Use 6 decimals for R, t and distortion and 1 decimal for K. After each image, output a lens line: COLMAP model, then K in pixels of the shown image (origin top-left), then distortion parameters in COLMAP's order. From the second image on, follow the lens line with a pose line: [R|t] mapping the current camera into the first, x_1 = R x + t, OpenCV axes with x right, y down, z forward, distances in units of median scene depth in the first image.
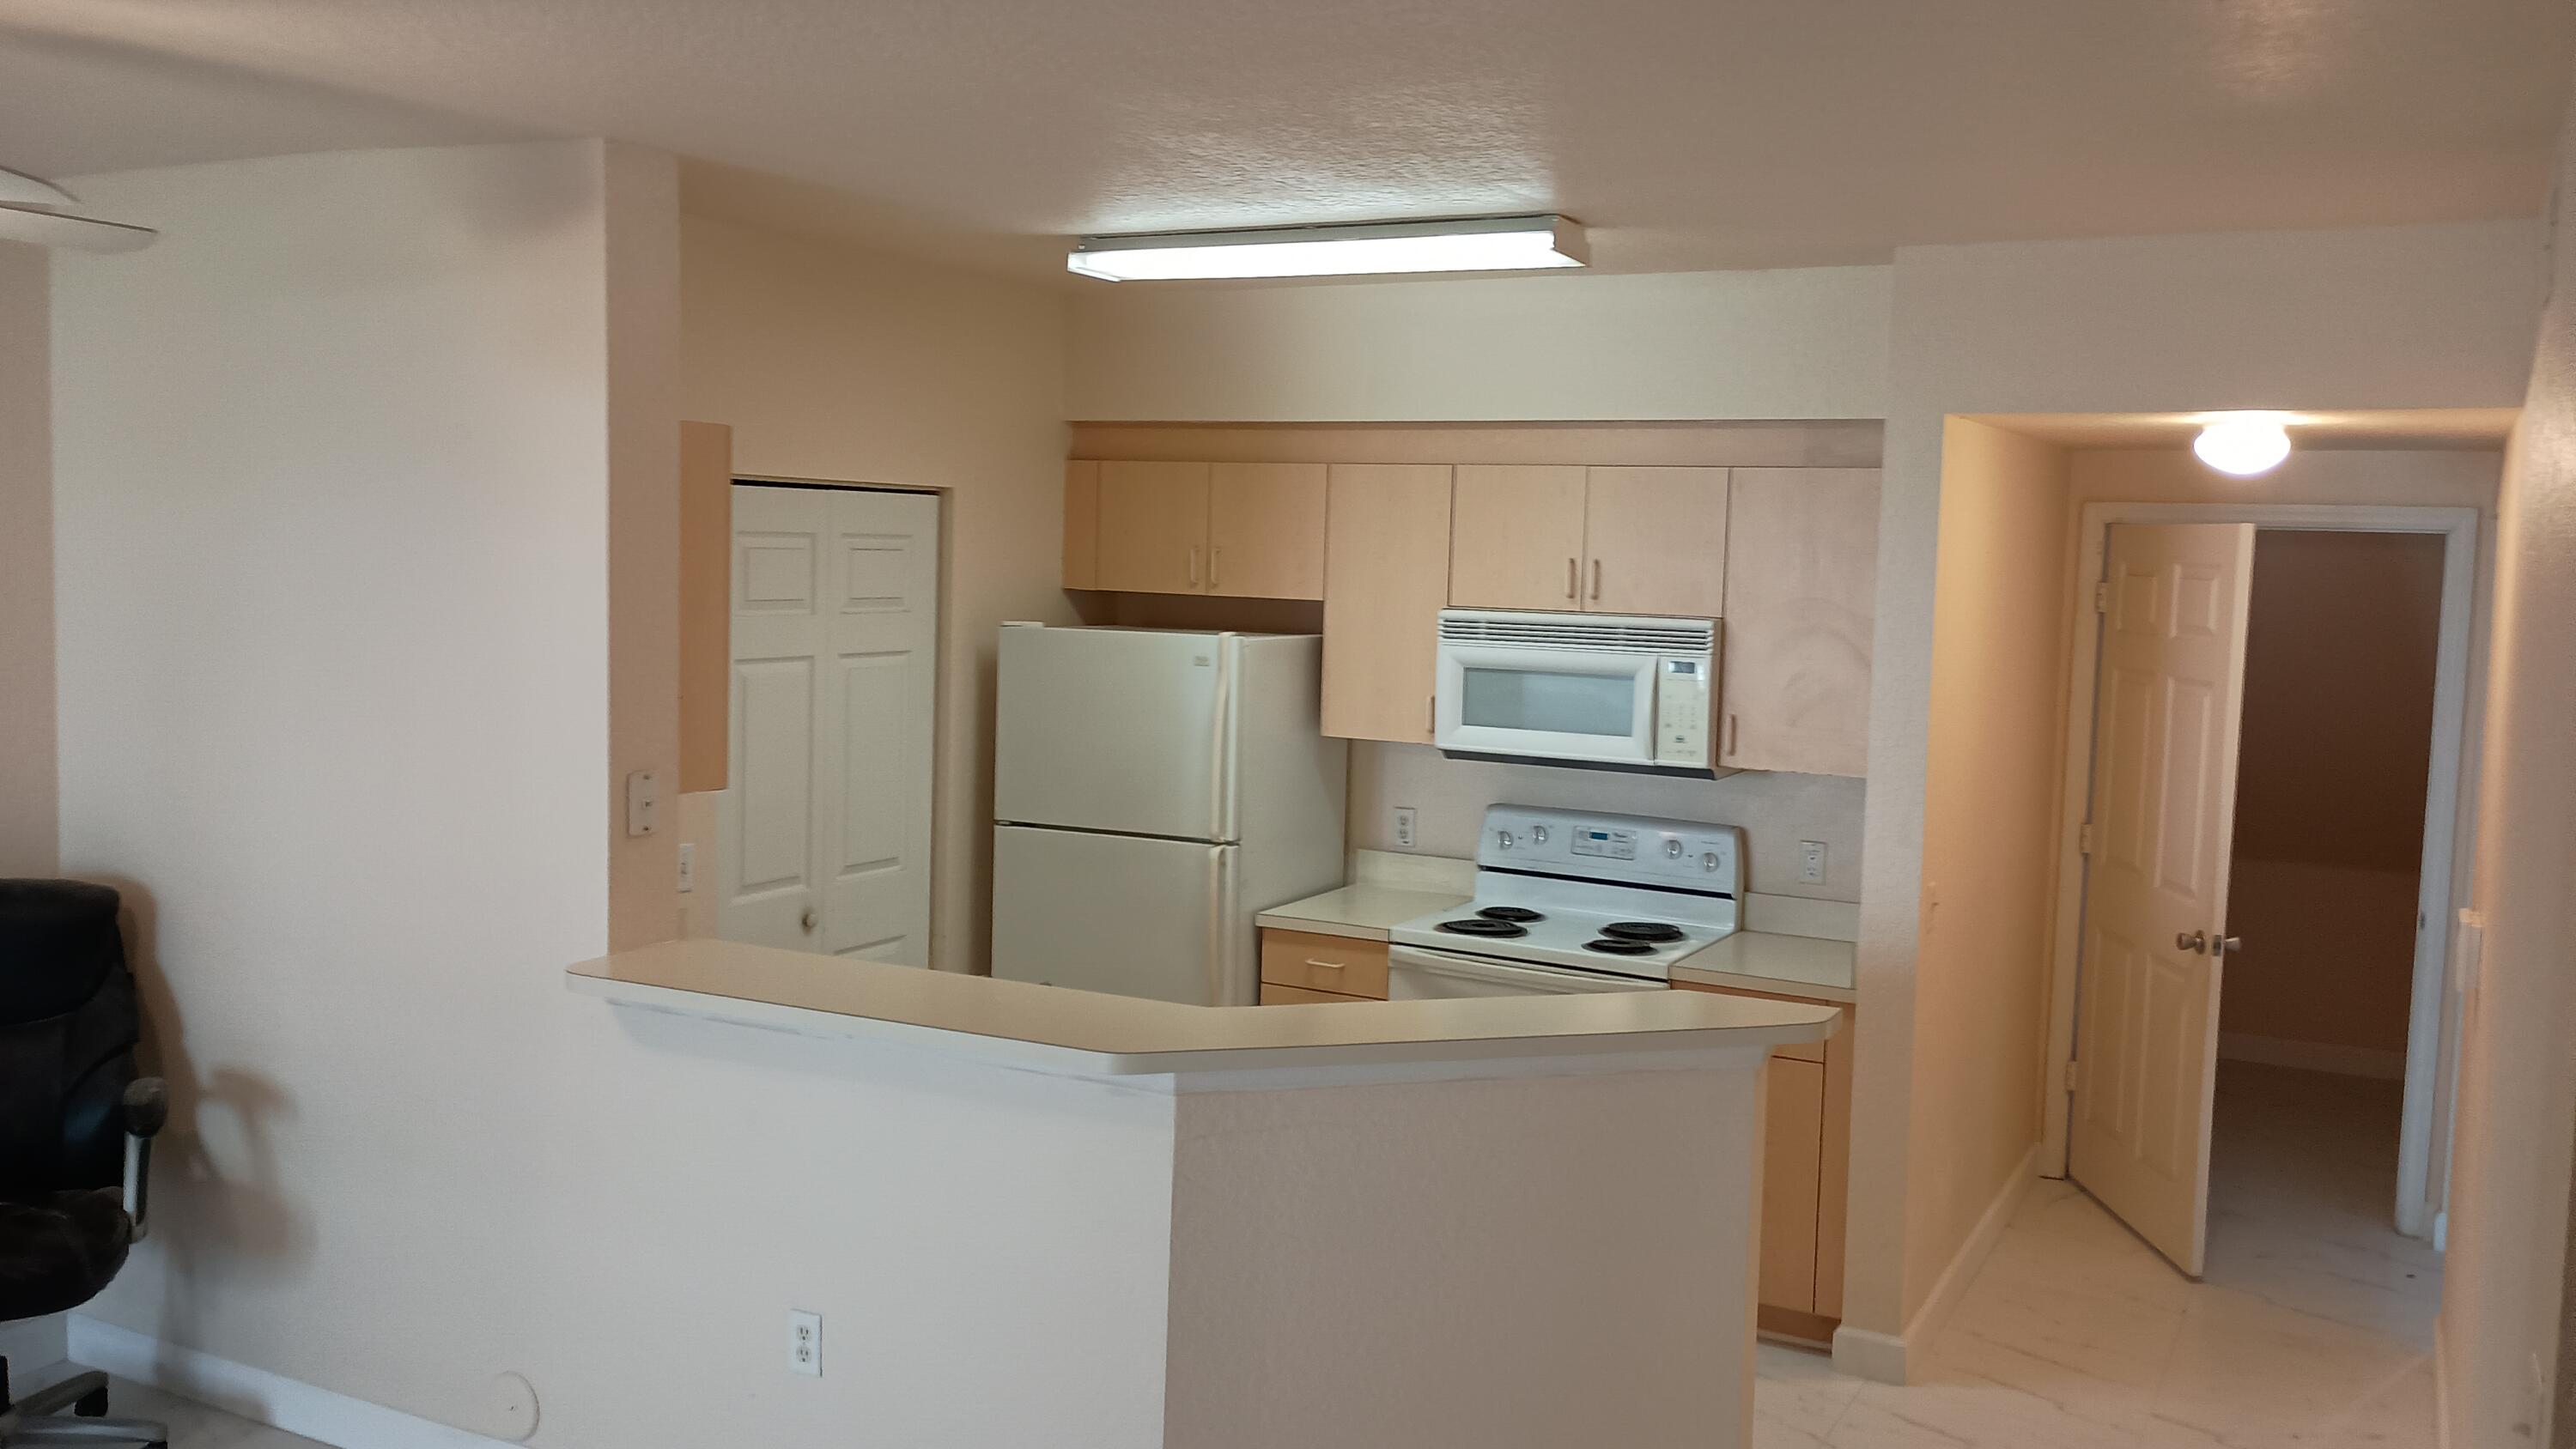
lens RADIAL K [[2170.8, 0, 1301.1], [0, 2170.8, 733.0], [0, 0, 1]] dist [0.026289, -0.001906]
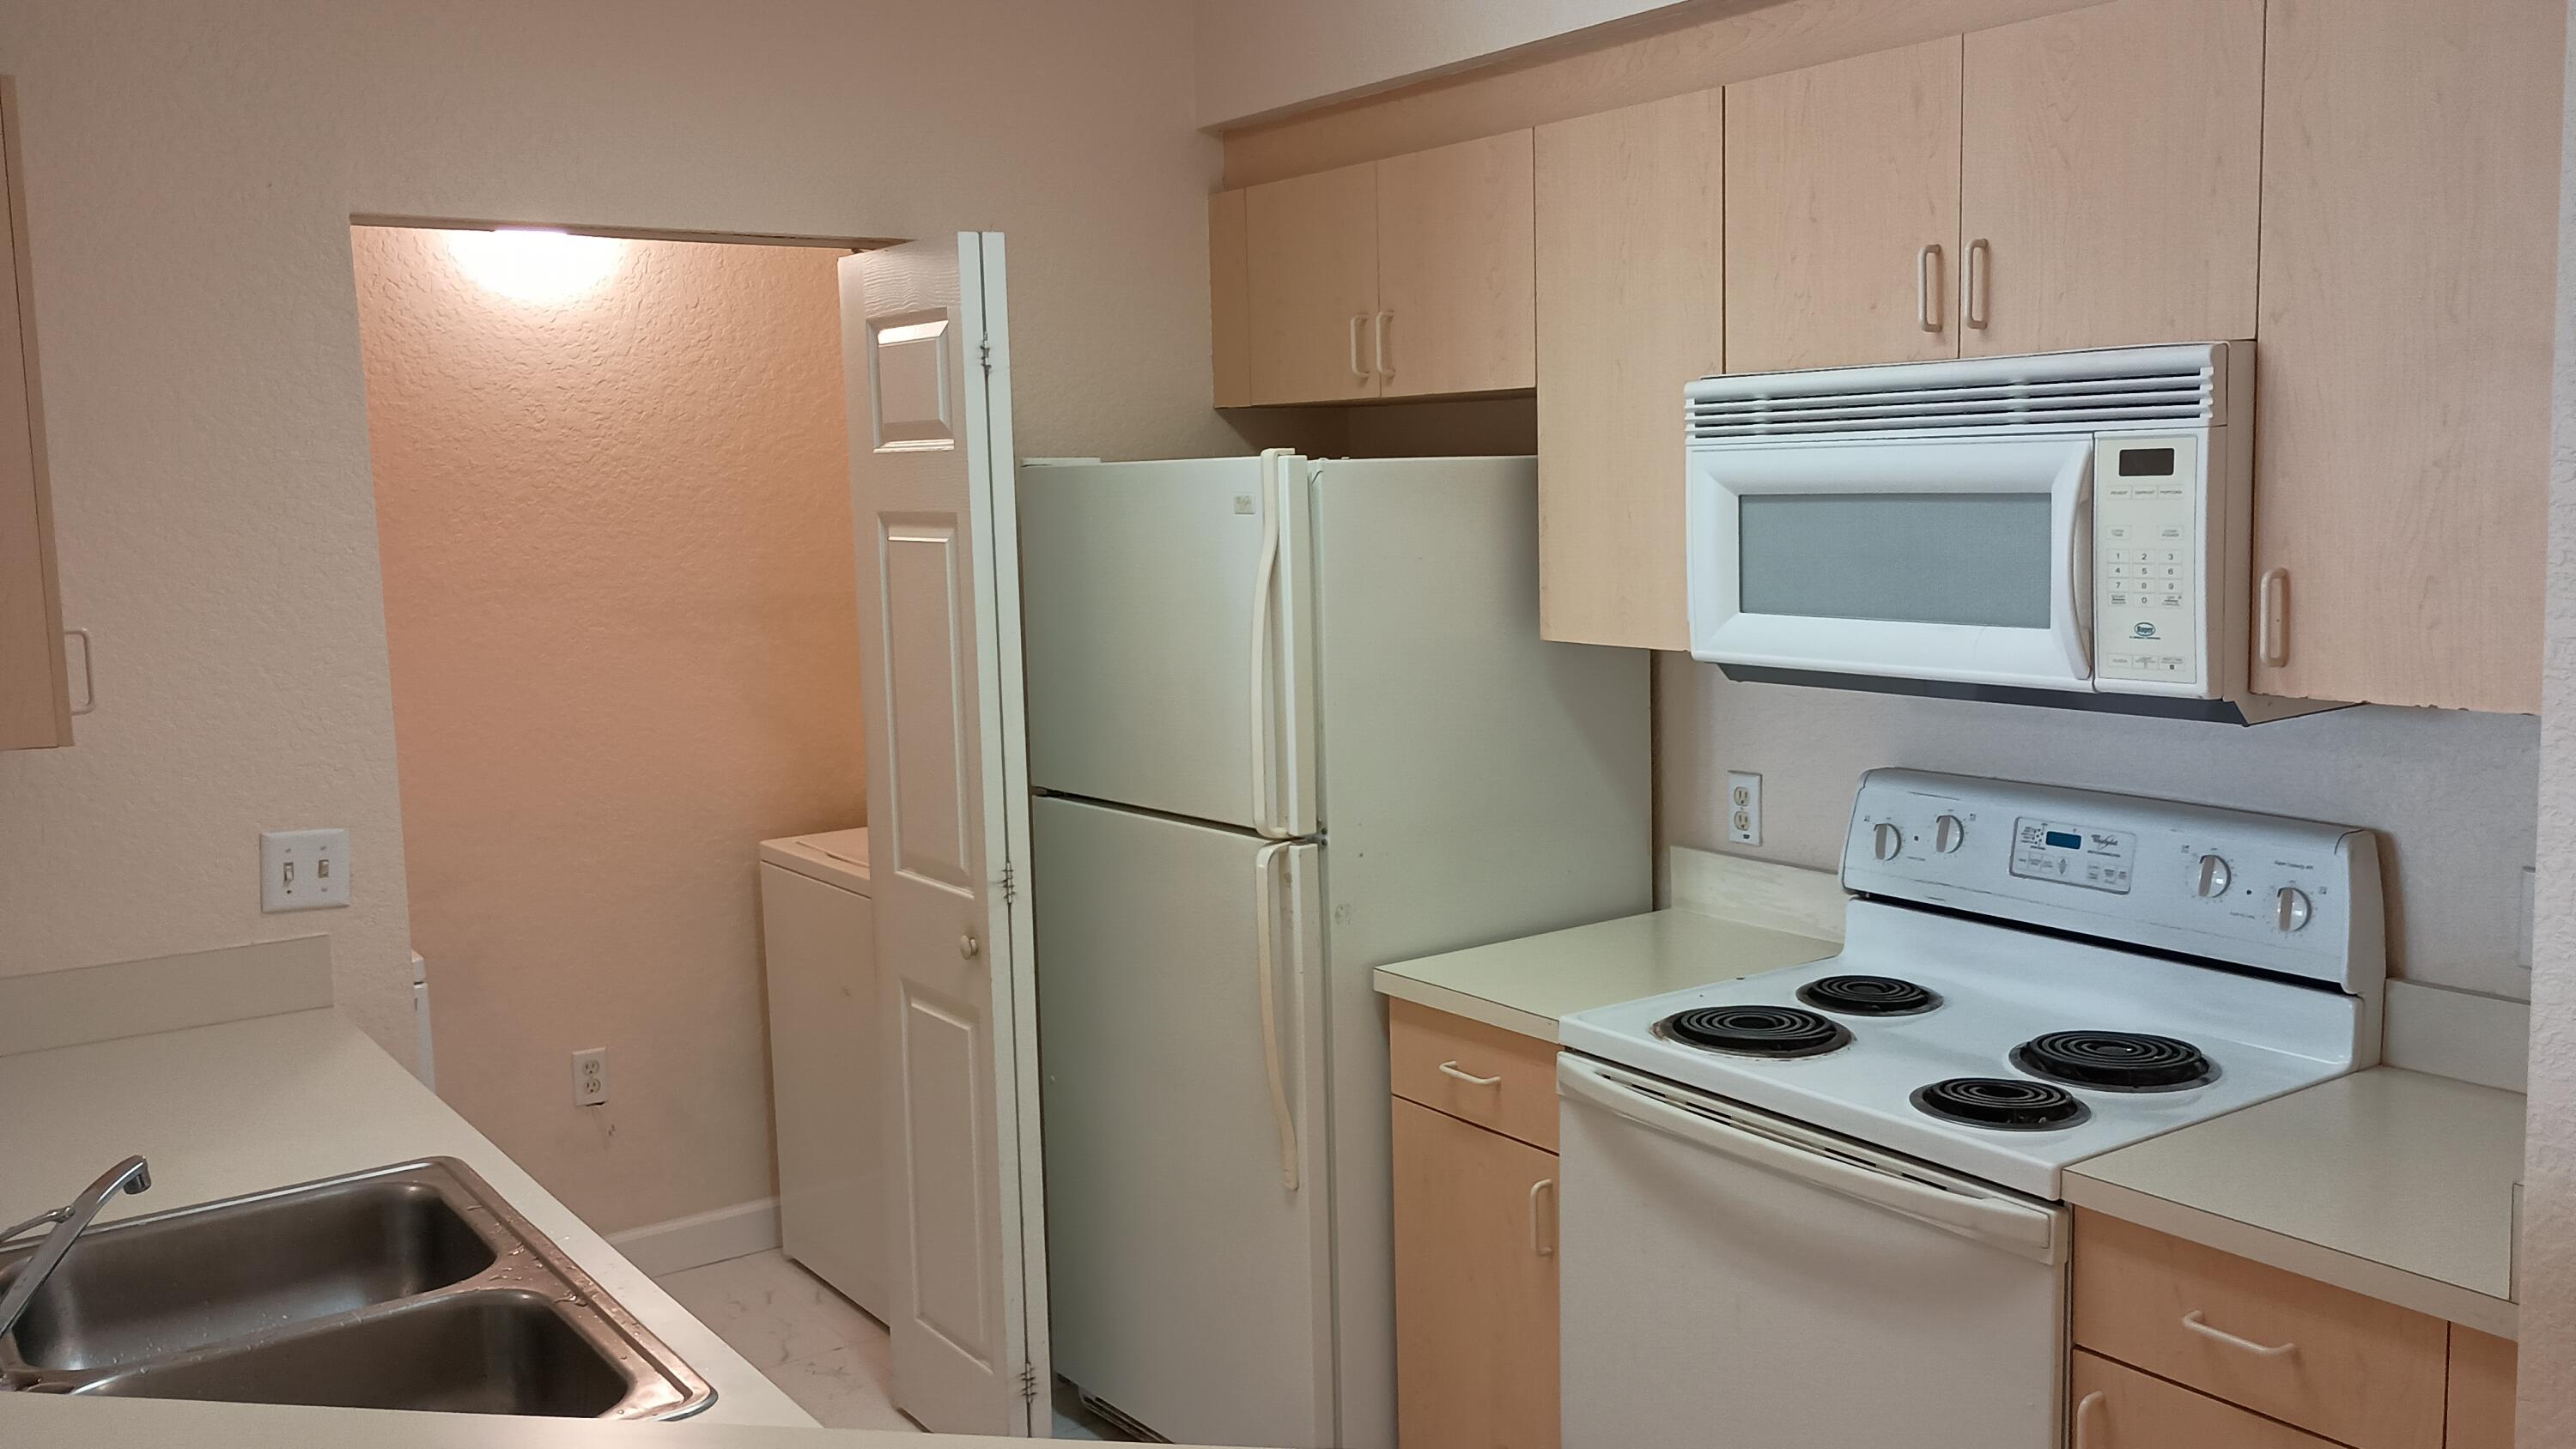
lens RADIAL K [[2170.8, 0, 1304.4], [0, 2170.8, 722.1], [0, 0, 1]] dist [0.026289, -0.001906]
pose [[0.893523, 0.001340, -0.449015, 0.209540], [0.010683, 0.999649, 0.024242, 0.008372], [0.448890, -0.026457, 0.893195, 0.515383]]
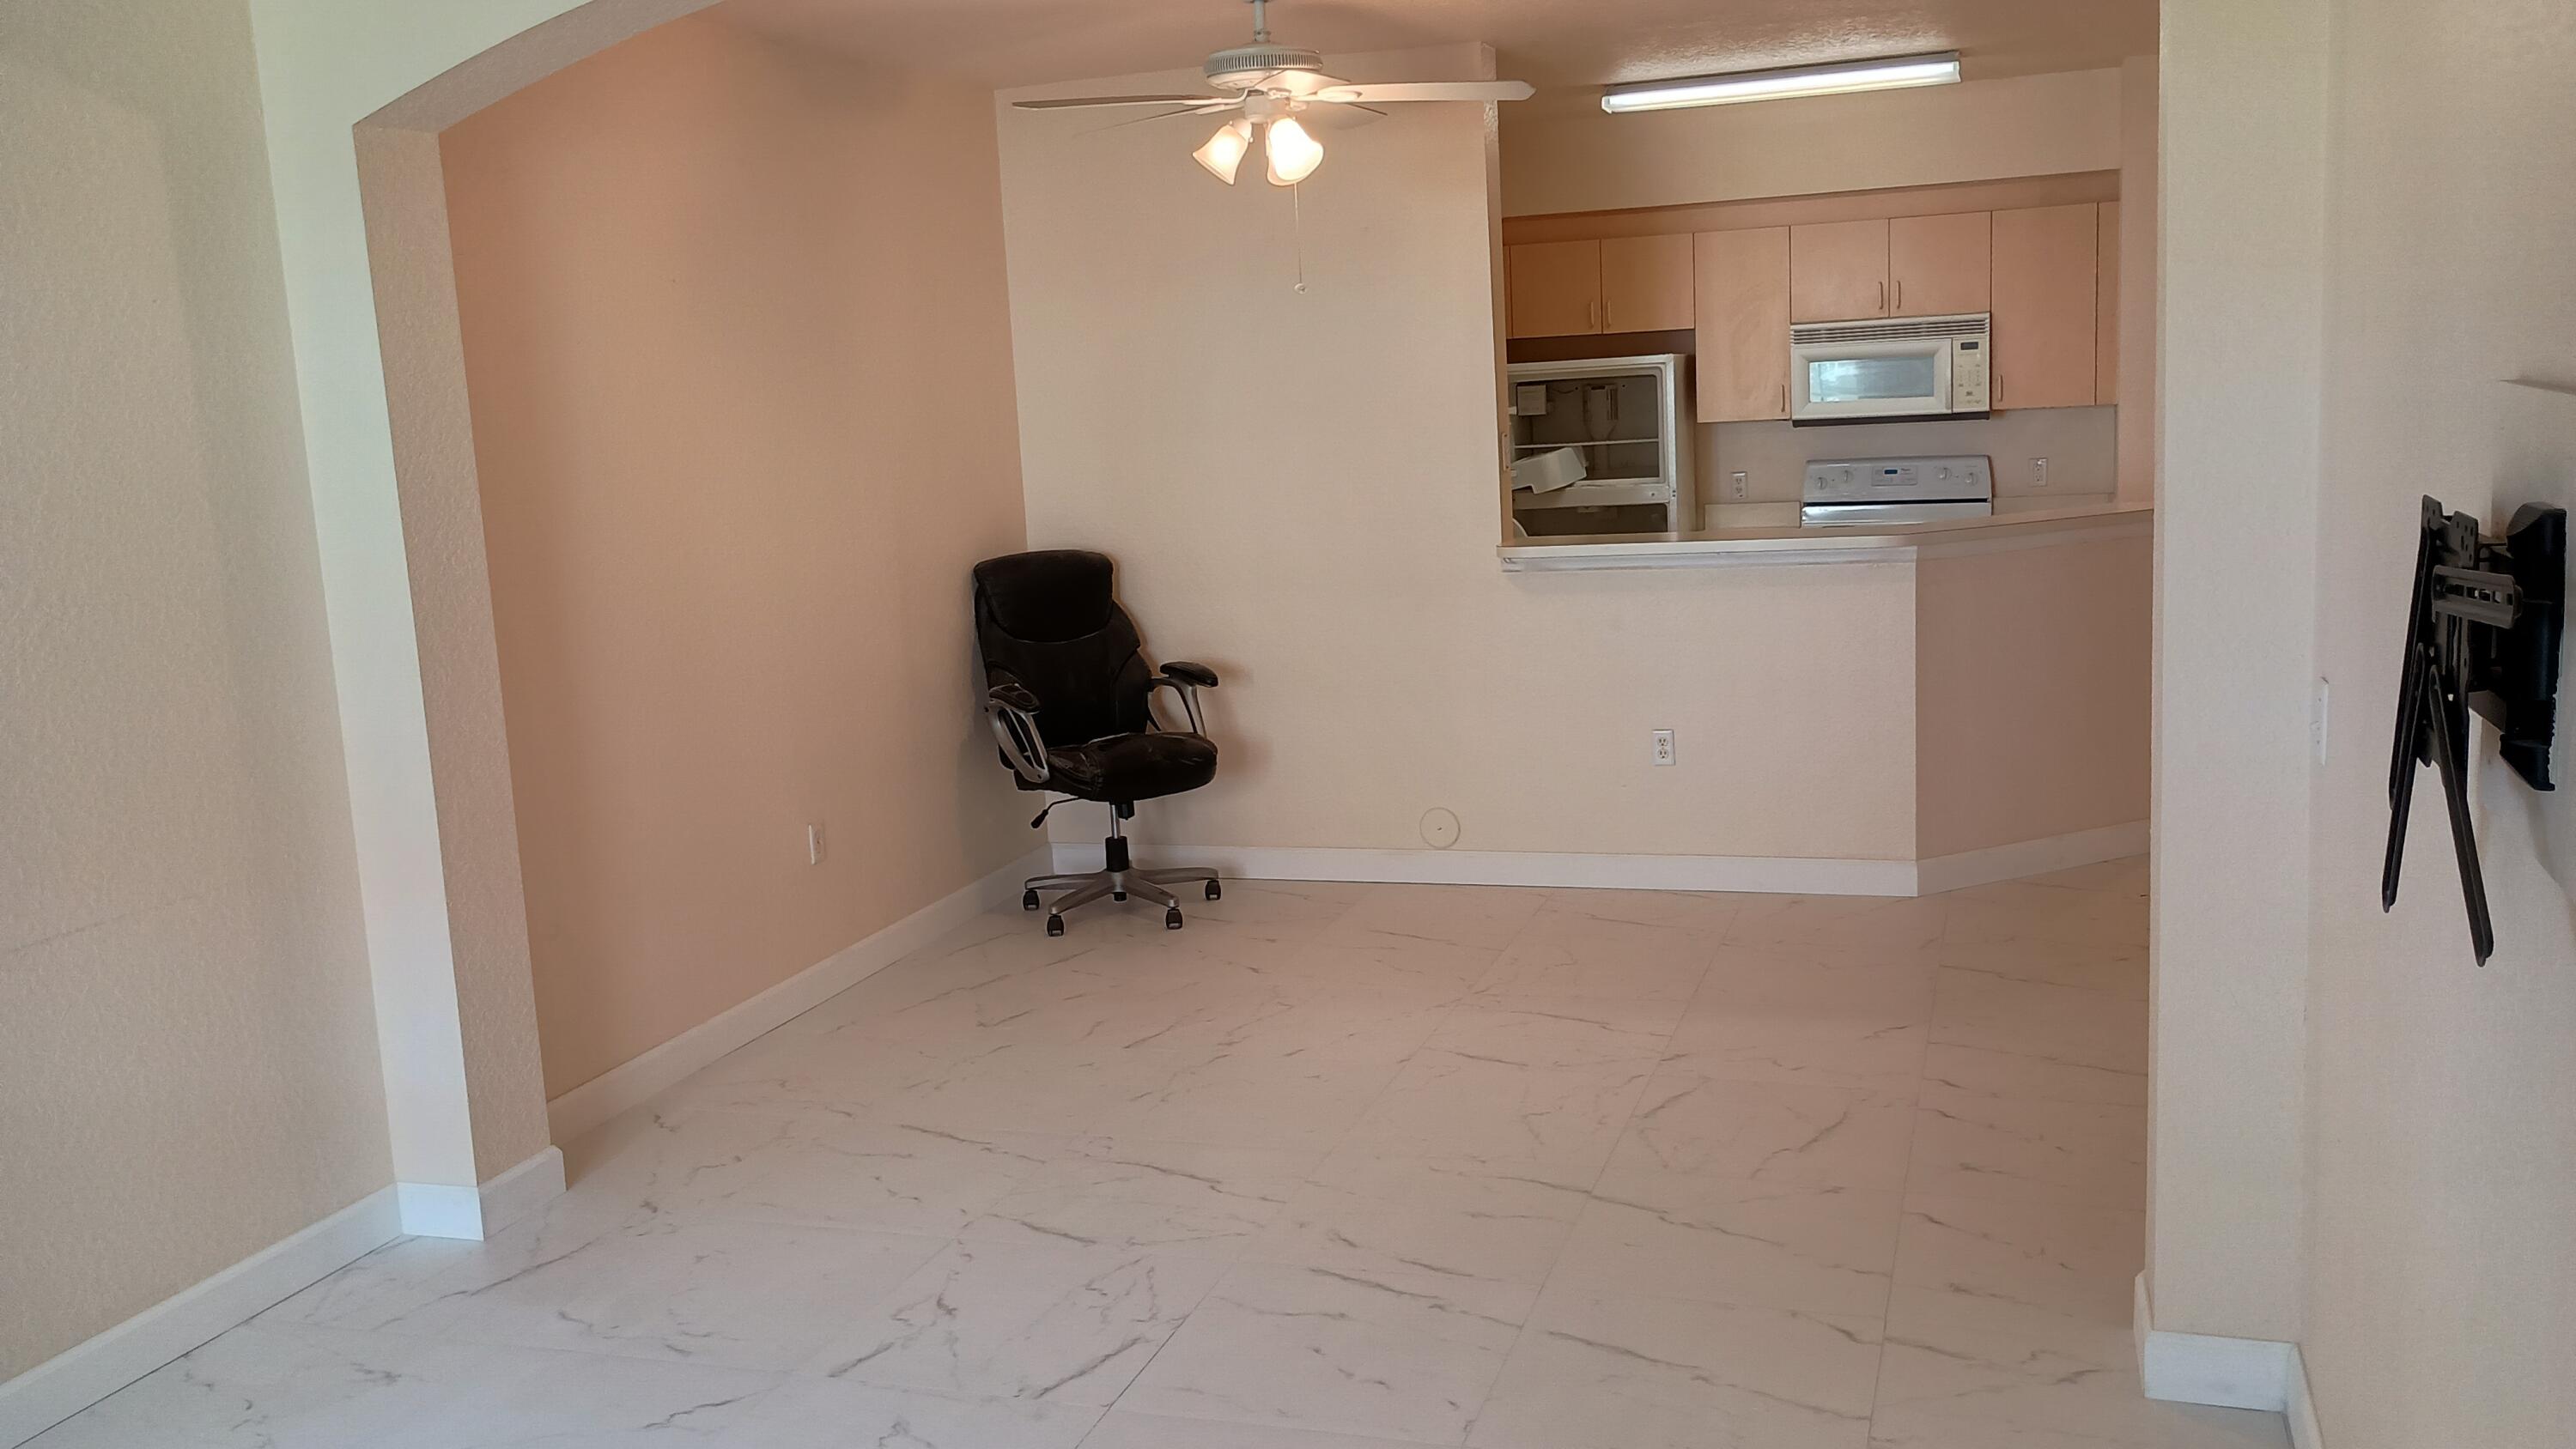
lens RADIAL K [[2170.8, 0, 1278.4], [0, 2170.8, 725.4], [0, 0, 1]] dist [0.026289, -0.001906]
pose [[0.986323, -0.101849, 0.129587, -0.503192], [0.092487, 0.992784, 0.076331, 0.069427], [-0.136426, -0.063302, 0.988626, -0.441838]]
